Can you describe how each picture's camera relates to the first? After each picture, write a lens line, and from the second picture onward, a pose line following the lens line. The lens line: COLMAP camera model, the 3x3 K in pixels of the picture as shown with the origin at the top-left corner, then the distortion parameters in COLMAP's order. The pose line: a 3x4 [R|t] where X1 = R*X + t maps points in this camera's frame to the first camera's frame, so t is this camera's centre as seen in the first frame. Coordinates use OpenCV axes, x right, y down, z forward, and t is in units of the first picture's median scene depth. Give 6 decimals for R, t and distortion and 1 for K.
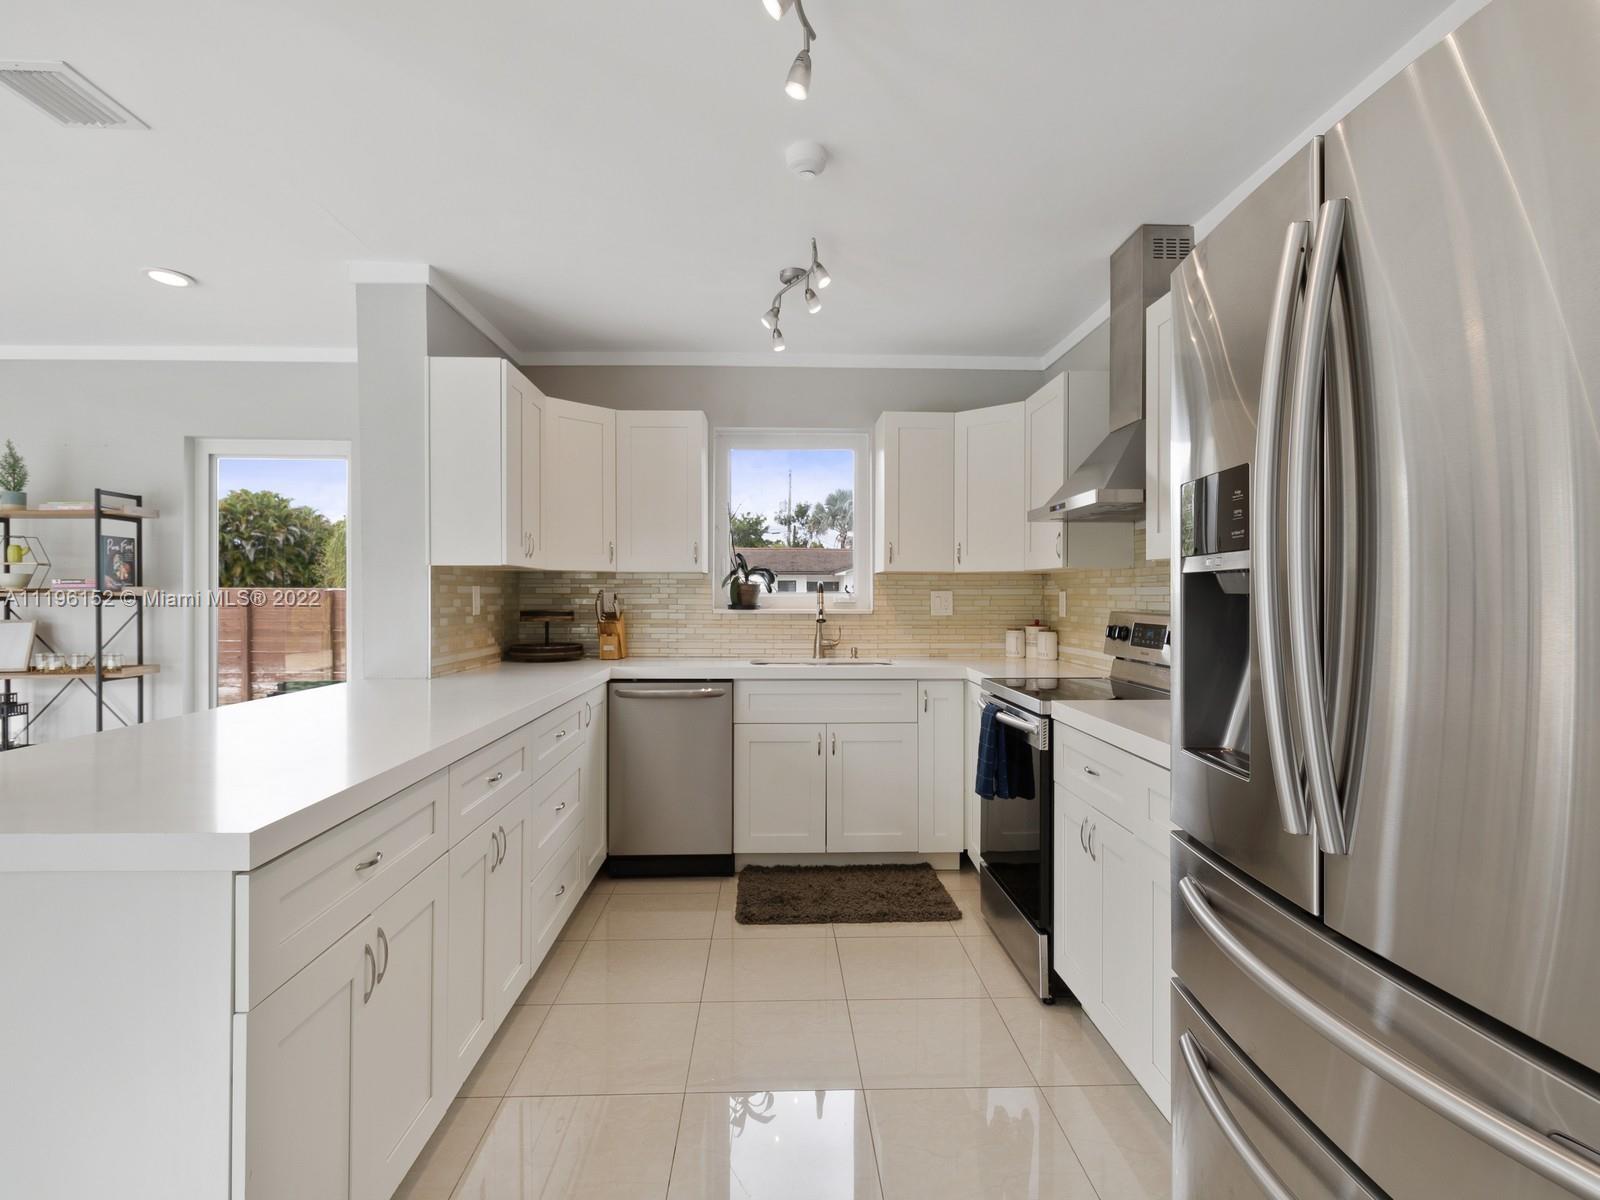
lens RADIAL K [[799.4, 0, 801.8], [0, 799.4, 596.5], [0, 0, 1]] dist [-0.001322, -0.000448]
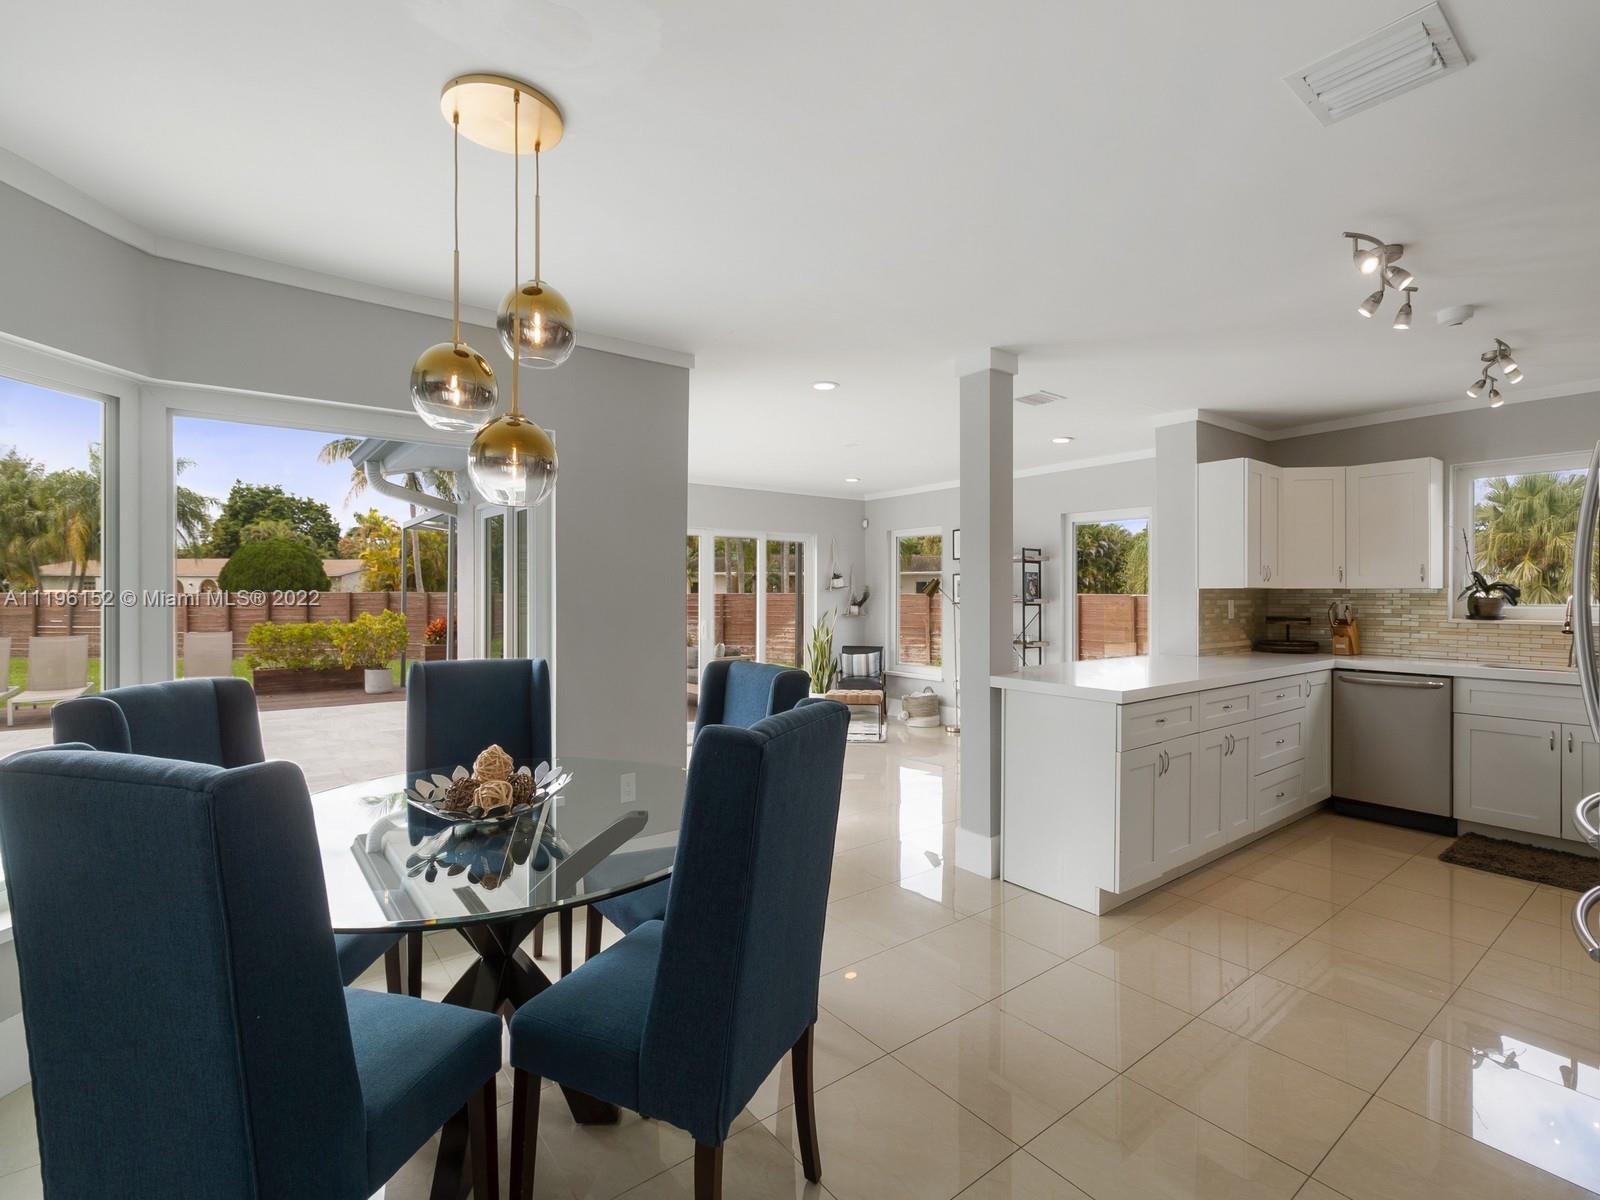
lens RADIAL K [[741.2, 0, 799.1], [0, 741.2, 597.2], [0, 0, 1]] dist [0.006309, 0.000456]
pose [[0.579294, 0.002023, -0.815116, 0.245890], [-0.002257, 0.999997, 0.000878, -0.015855], [0.815115, 0.001331, 0.579297, -0.449604]]
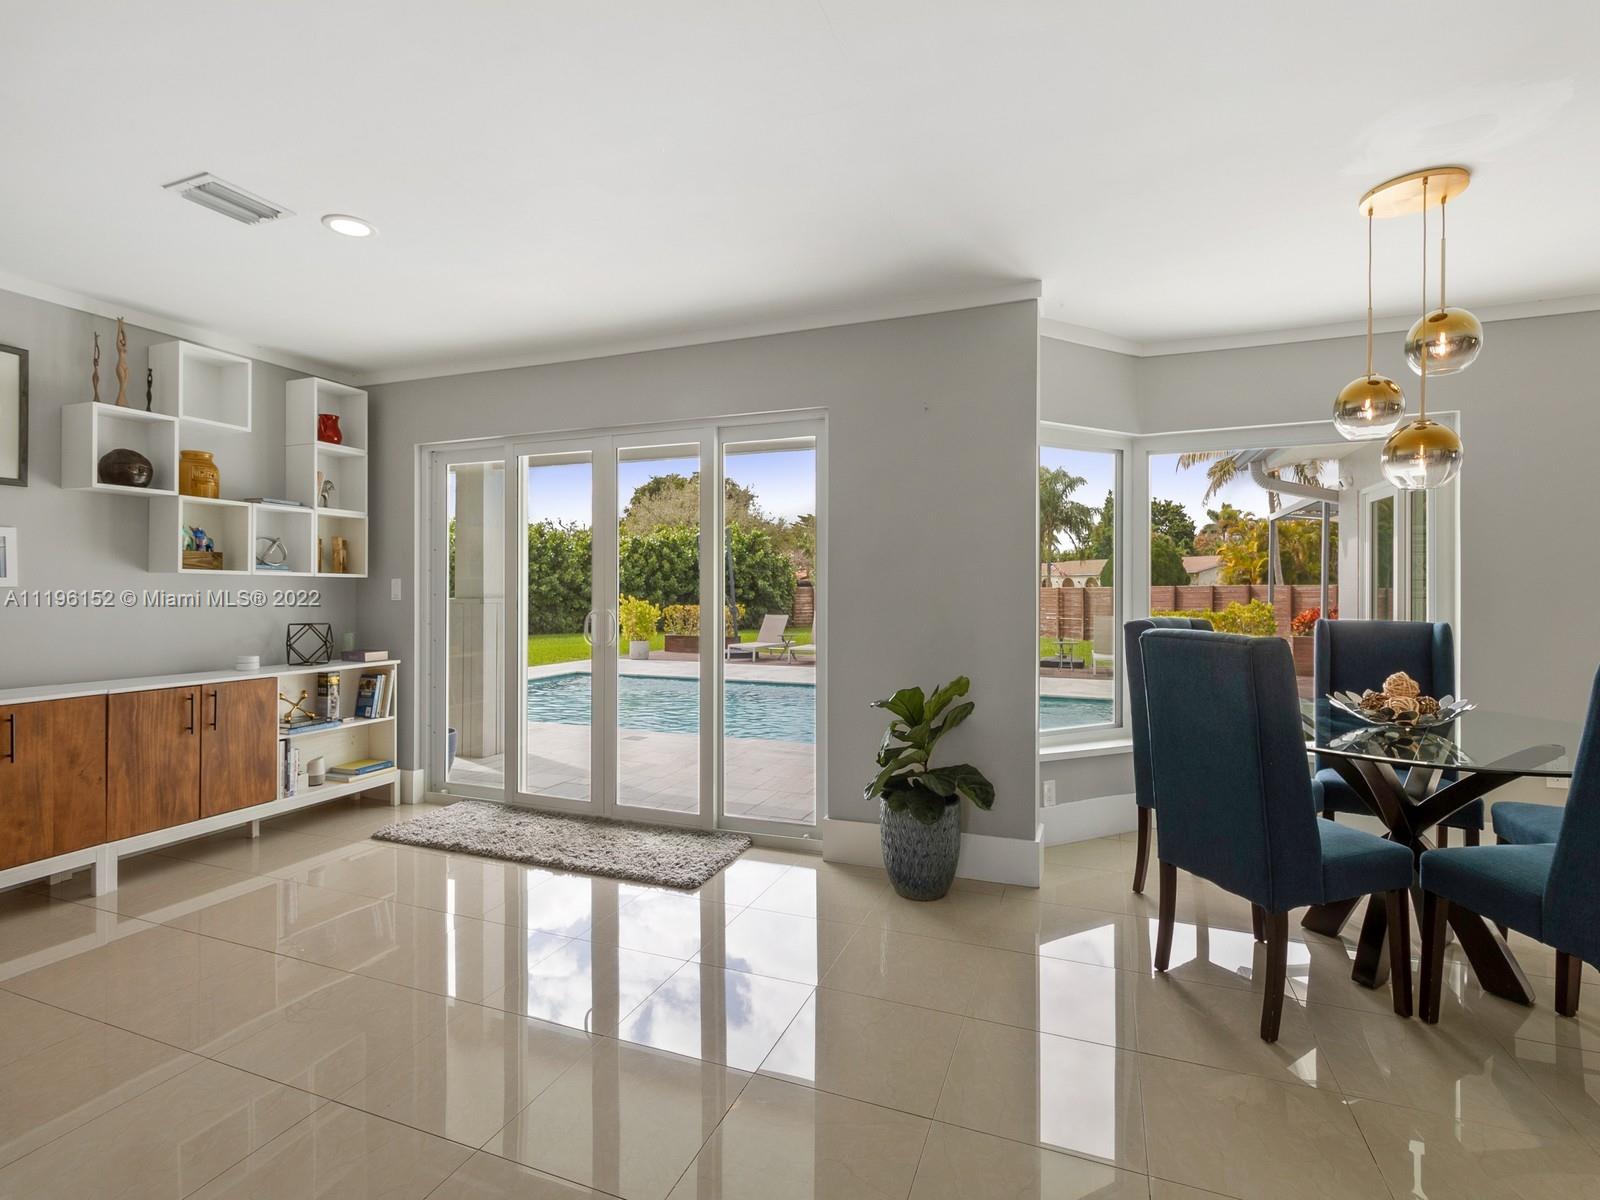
lens RADIAL K [[761.2, 0, 798.6], [0, 761.2, 593.0], [0, 0, 1]] dist [0.001827, 0.000380]
pose [[-0.400045, 0.000308, -0.916496, 0.549006], [-0.003813, 0.999991, 0.002001, 0.014493], [0.916488, 0.004295, -0.400040, -0.545566]]
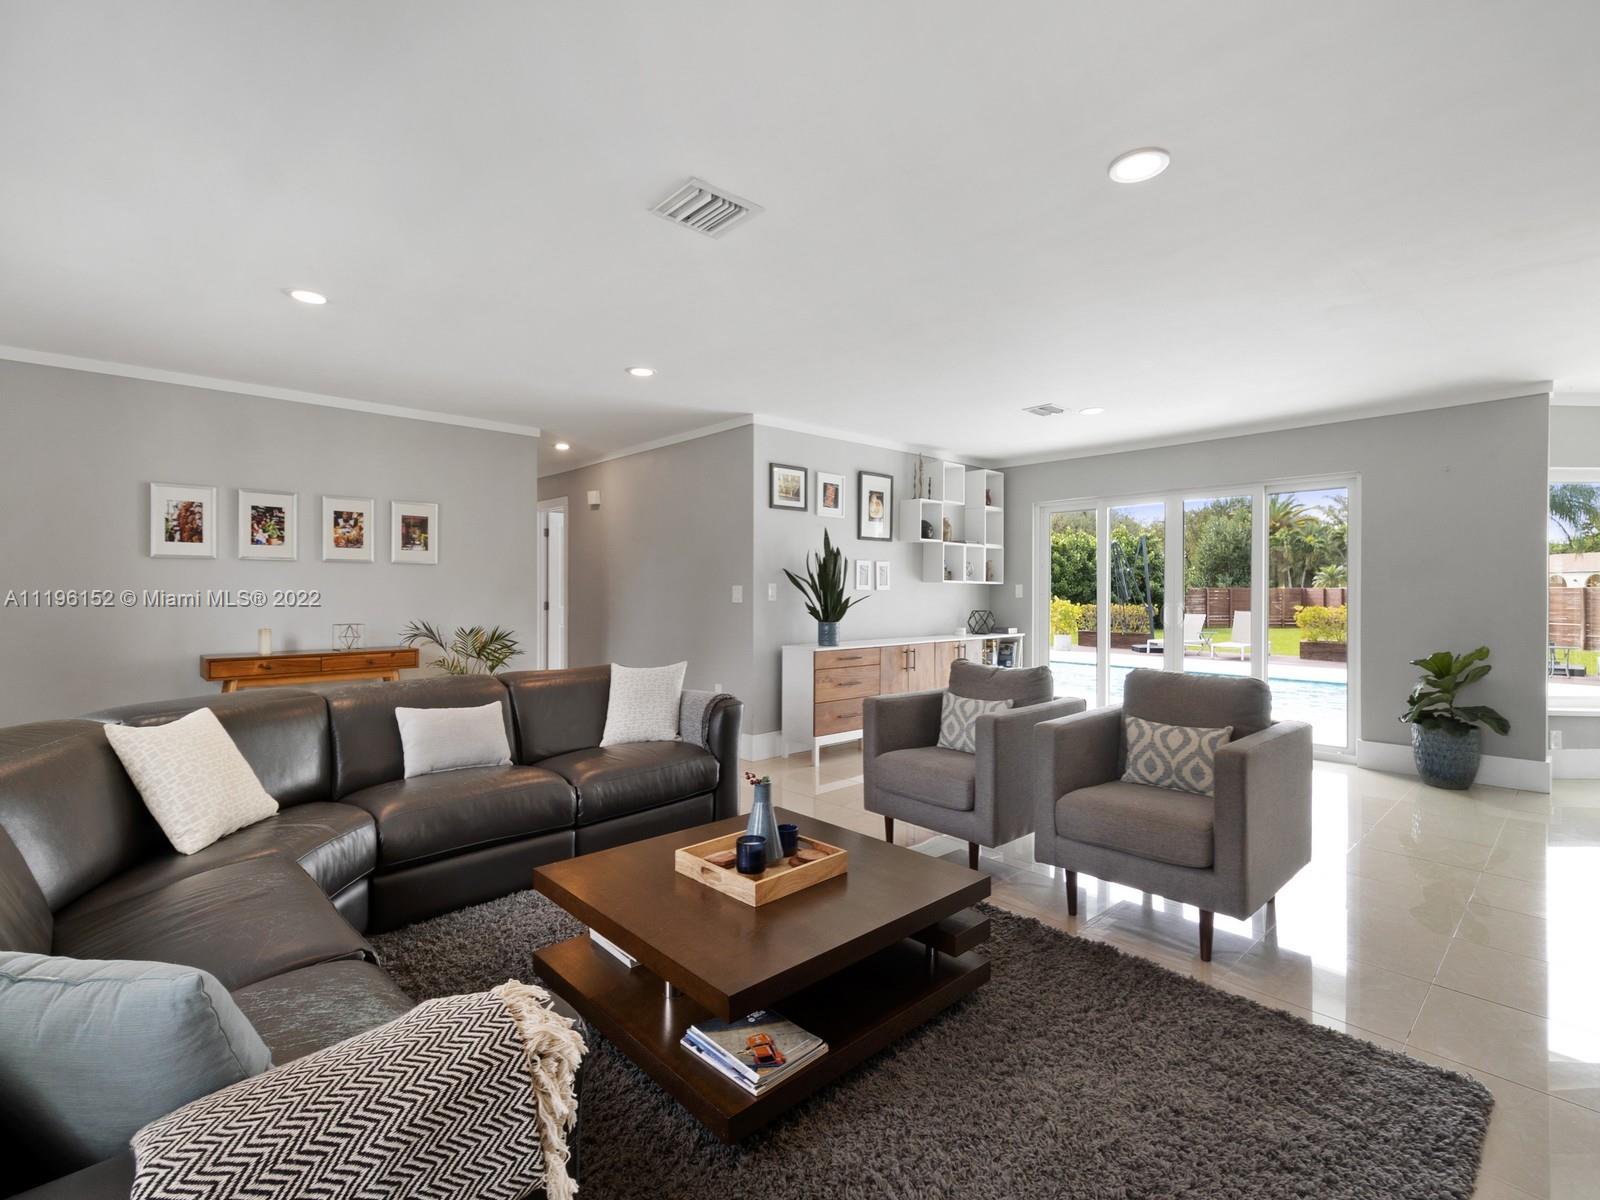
lens RADIAL K [[741.2, 0, 799.1], [0, 741.2, 597.2], [0, 0, 1]] dist [0.006309, 0.000456]
pose [[-0.759075, 0.002852, -0.650996, 1.383298], [-0.003365, 0.999960, 0.008305, 0.015741], [0.650994, 0.008495, -0.759035, -0.512765]]
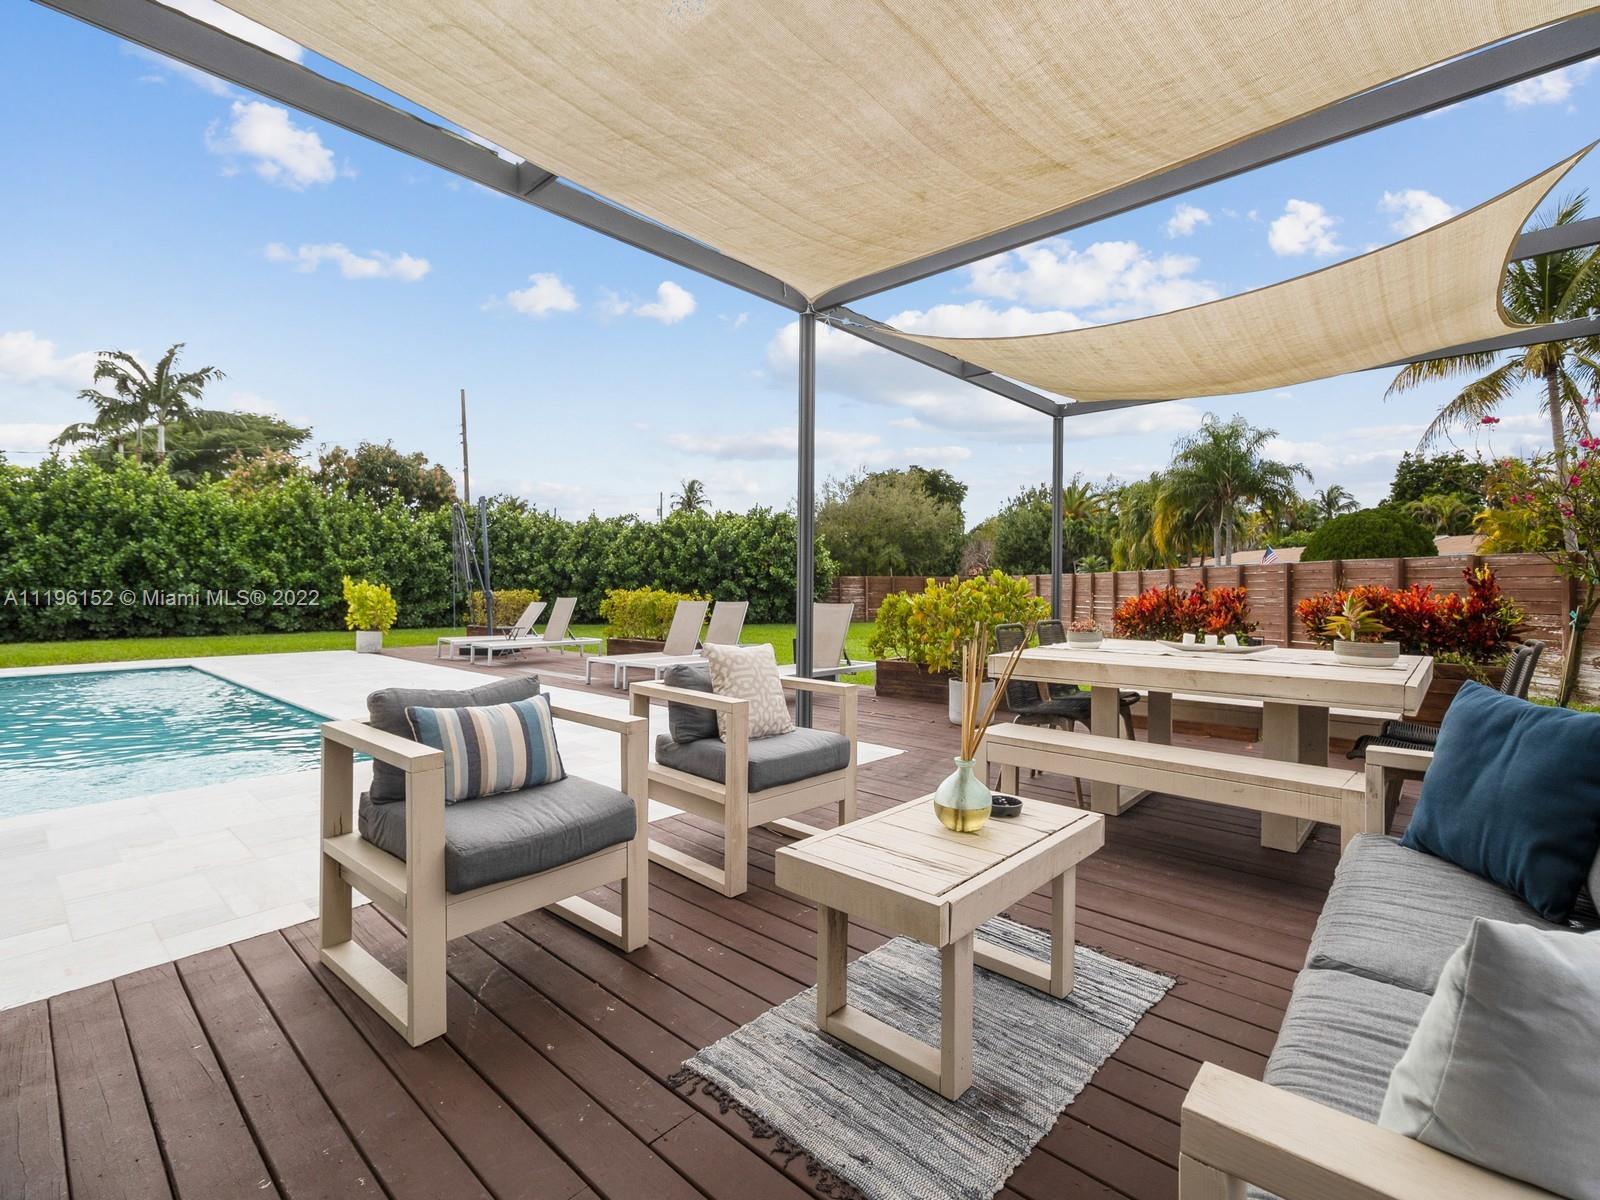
lens RADIAL K [[741.2, 0, 799.1], [0, 741.2, 597.2], [0, 0, 1]] dist [0.006309, 0.000456]
pose [[-0.704378, 0.007207, -0.709789, -1.692770], [-0.002608, 0.999915, 0.012740, 0.075443], [0.709820, 0.010825, -0.704300, 0.742062]]
